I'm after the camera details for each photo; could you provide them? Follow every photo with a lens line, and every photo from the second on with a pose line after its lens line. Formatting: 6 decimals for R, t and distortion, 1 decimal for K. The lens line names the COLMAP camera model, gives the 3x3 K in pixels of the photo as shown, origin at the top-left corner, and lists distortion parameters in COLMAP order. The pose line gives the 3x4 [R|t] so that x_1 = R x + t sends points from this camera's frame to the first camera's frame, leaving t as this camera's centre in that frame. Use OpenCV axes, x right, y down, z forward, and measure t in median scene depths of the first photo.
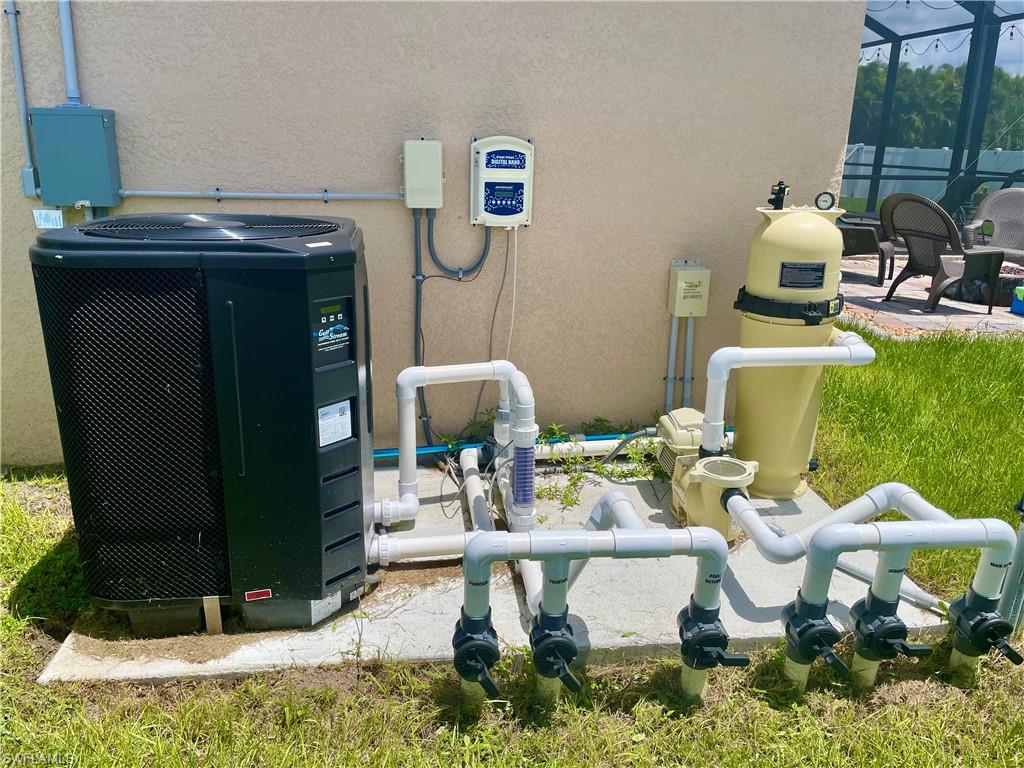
lens RADIAL K [[765.7, 0, 509.5], [0, 765.7, 378.8], [0, 0, 1]] dist [0.110282, -0.146632]
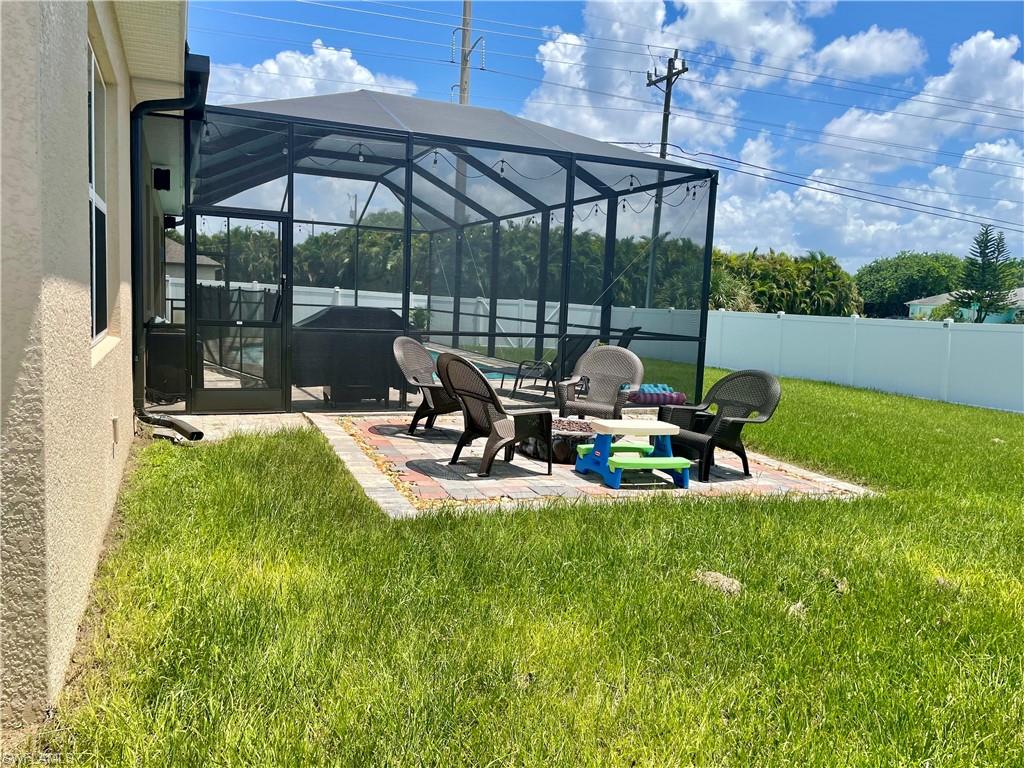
lens RADIAL K [[765.7, 0, 509.5], [0, 765.7, 378.8], [0, 0, 1]] dist [0.110282, -0.146632]
pose [[0.958621, -0.004839, 0.284644, 0.260737], [0.056819, 0.982991, -0.174642, -0.031640], [-0.278958, 0.183588, 0.942591, 0.081767]]
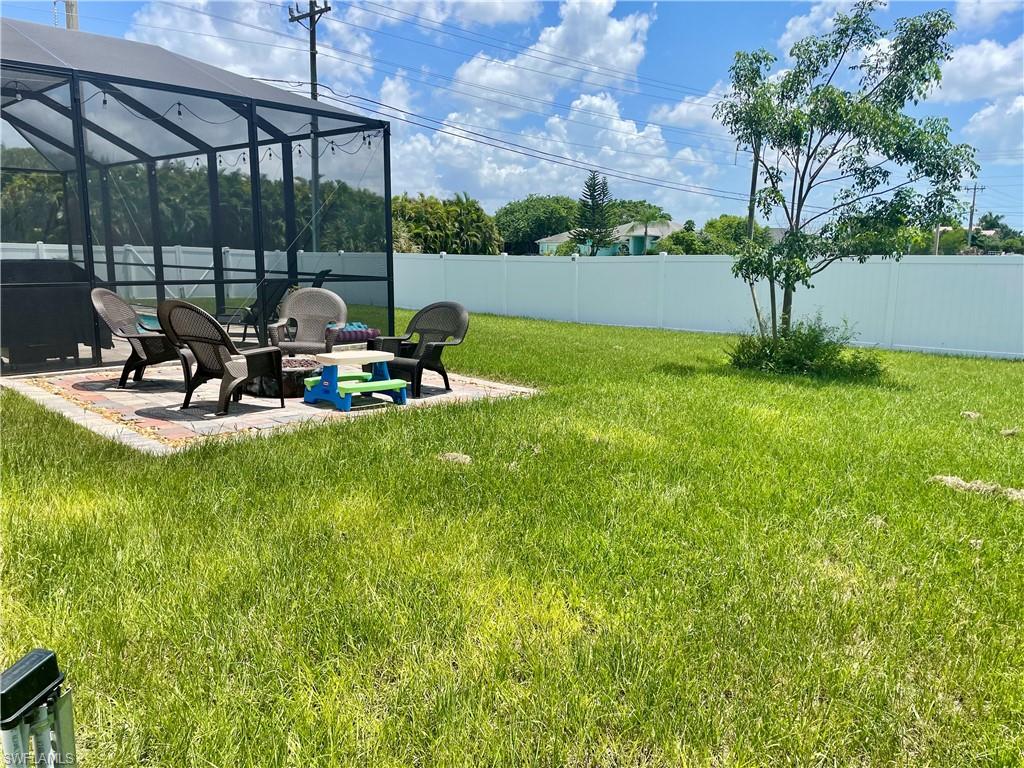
lens RADIAL K [[765.7, 0, 509.5], [0, 765.7, 378.8], [0, 0, 1]] dist [0.110282, -0.146632]
pose [[0.750635, -0.117567, 0.650173, 0.148306], [0.196052, 0.979356, -0.049253, -0.007606], [-0.630960, 0.164438, 0.758188, 0.004210]]
